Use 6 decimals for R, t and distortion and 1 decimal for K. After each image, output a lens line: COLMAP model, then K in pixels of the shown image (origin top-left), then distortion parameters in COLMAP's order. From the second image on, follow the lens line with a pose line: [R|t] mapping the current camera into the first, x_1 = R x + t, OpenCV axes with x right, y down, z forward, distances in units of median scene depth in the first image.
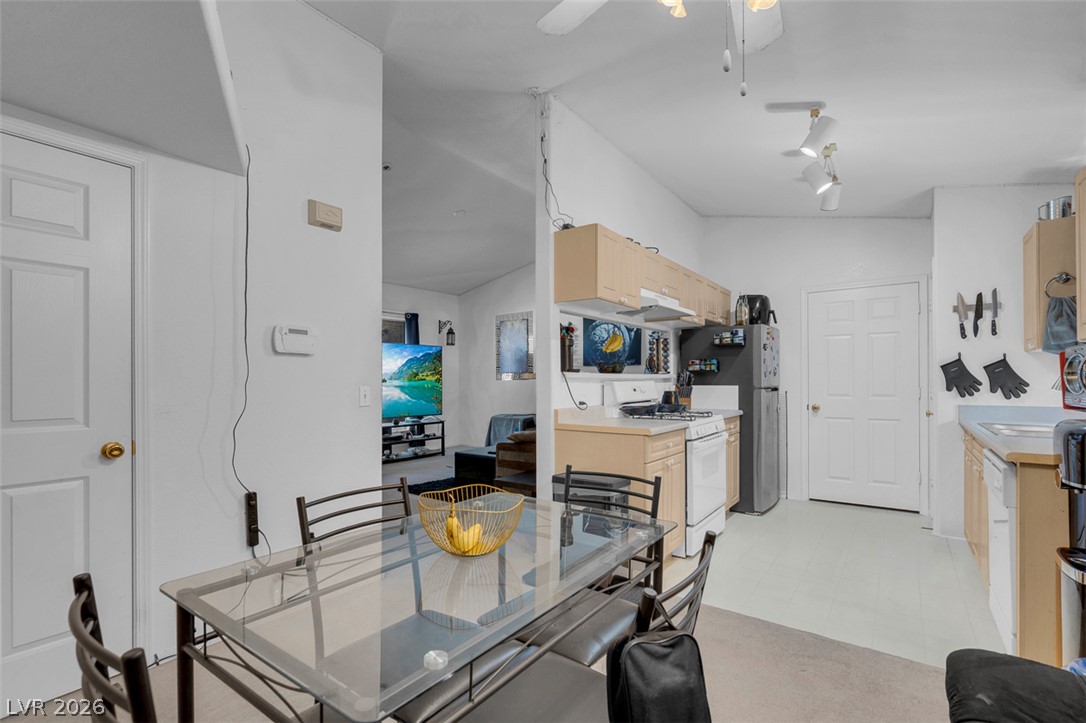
lens RADIAL K [[496.8, 0, 537.2], [0, 496.8, 380.9], [0, 0, 1]] dist [0.002285, 0.000762]
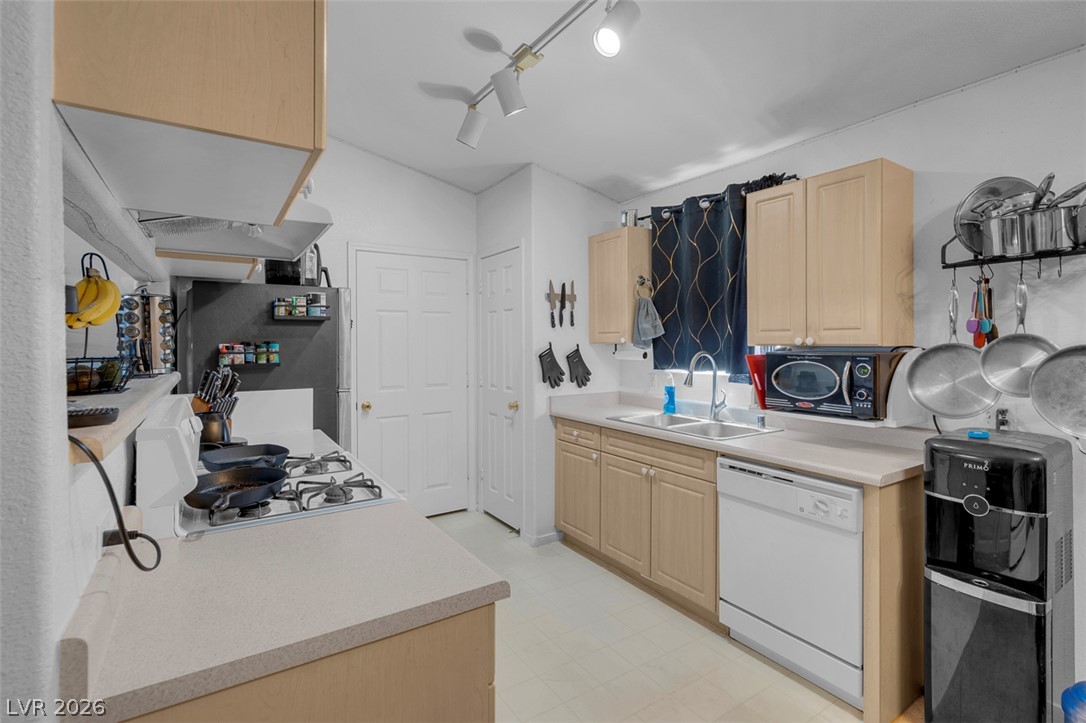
lens RADIAL K [[501.0, 0, 530.5], [0, 501.0, 341.4], [0, 0, 1]] dist [-0.002793, -0.000238]
pose [[0.355458, 0.001810, 0.934691, -0.056267], [0.001642, 0.999995, -0.002561, -0.042079], [-0.934691, 0.002445, 0.355453, 0.518502]]
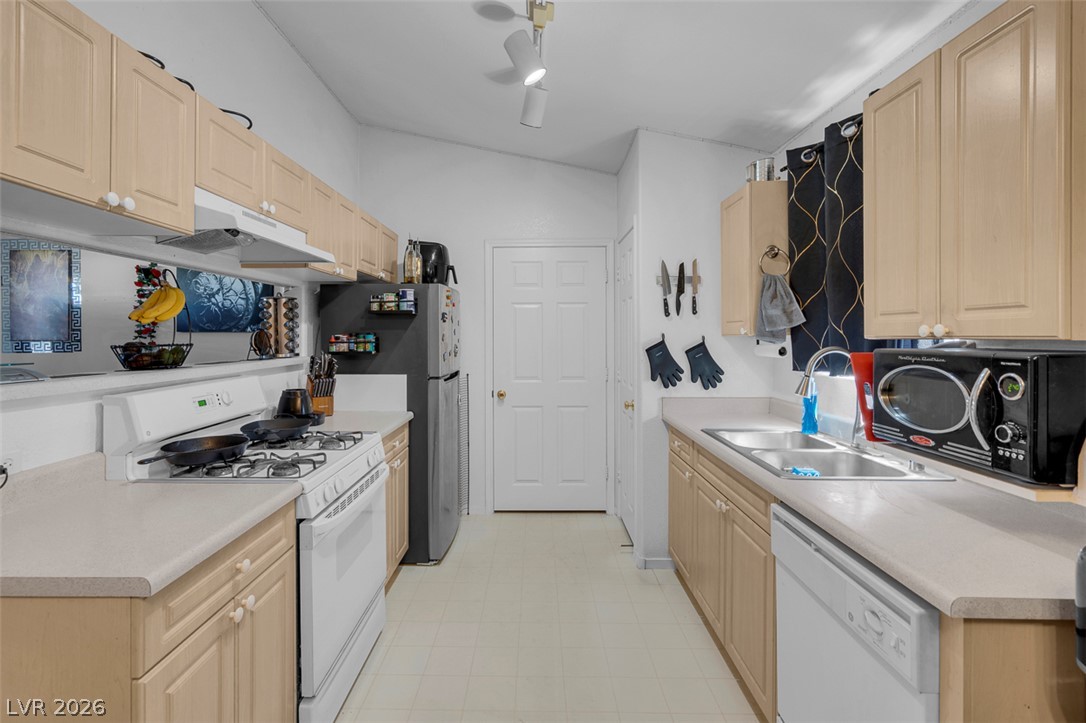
lens RADIAL K [[493.0, 0, 531.3], [0, 493.0, 334.9], [0, 0, 1]] dist [-0.003632, -0.000150]
pose [[0.811776, 0.000614, 0.583969, 0.147430], [-0.000181, 1.000000, -0.000800, -0.040708], [-0.583969, 0.000544, 0.811776, 0.350201]]
